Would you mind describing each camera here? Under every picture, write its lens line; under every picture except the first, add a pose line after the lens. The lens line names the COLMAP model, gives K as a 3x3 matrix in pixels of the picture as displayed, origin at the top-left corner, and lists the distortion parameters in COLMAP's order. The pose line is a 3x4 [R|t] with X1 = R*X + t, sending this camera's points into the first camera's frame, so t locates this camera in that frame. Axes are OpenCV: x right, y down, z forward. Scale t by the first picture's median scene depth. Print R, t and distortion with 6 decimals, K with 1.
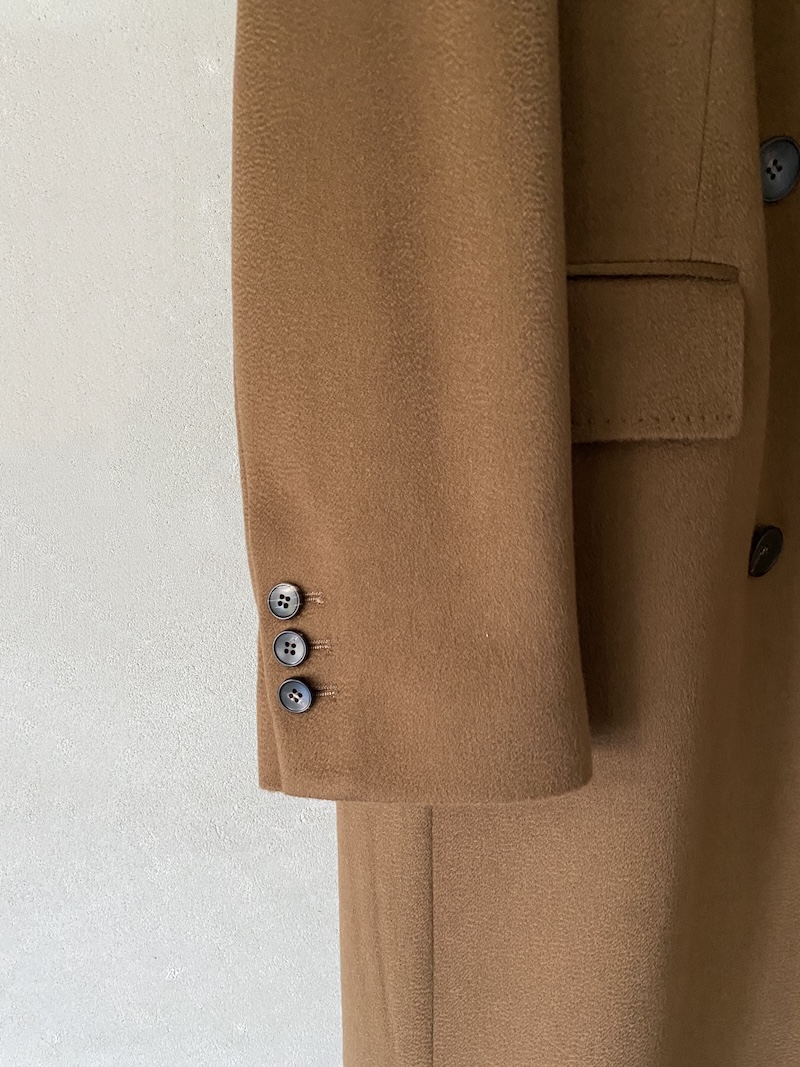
lens RADIAL K [[805.7, 0, 400.0], [0, 805.7, 533.5], [0, 0, 1]] dist [0.021546, -0.033630]
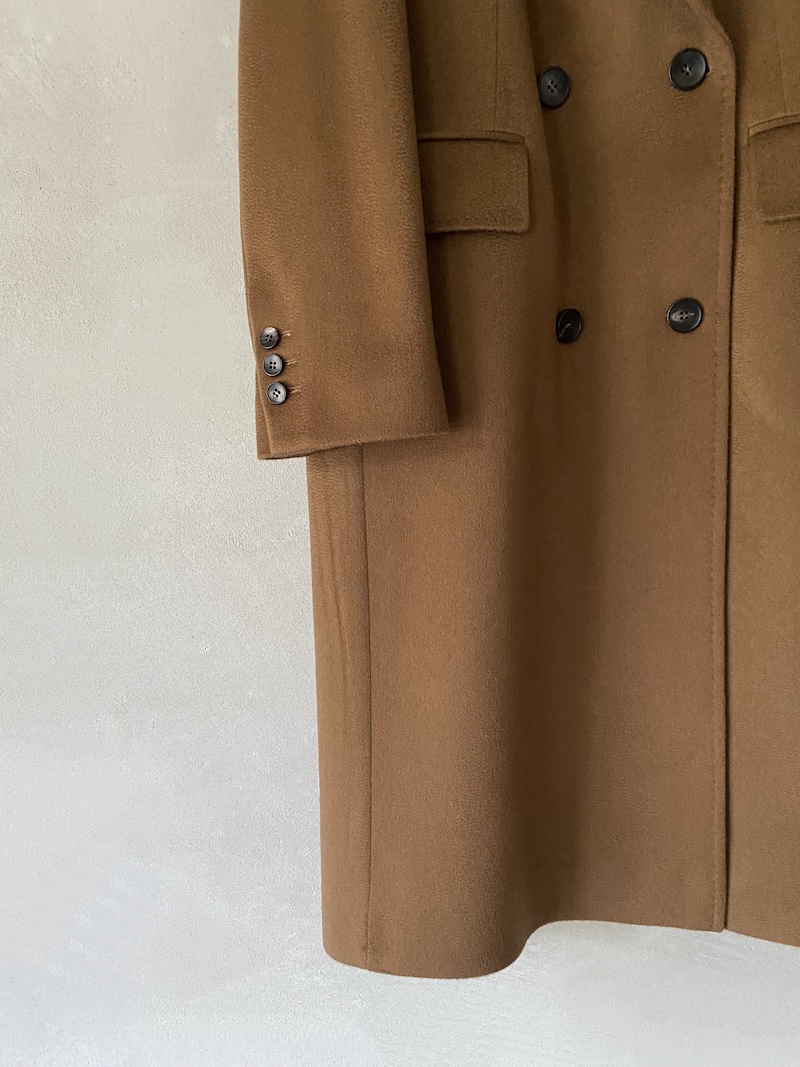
lens RADIAL K [[805.5, 0, 414.6], [0, 805.5, 532.5], [0, 0, 1]] dist [0.058936, -0.070257]
pose [[0.999668, -0.017405, -0.019013, 0.188877], [0.016096, 0.997627, -0.066941, 0.612129], [0.020133, 0.066613, 0.997576, -0.677025]]
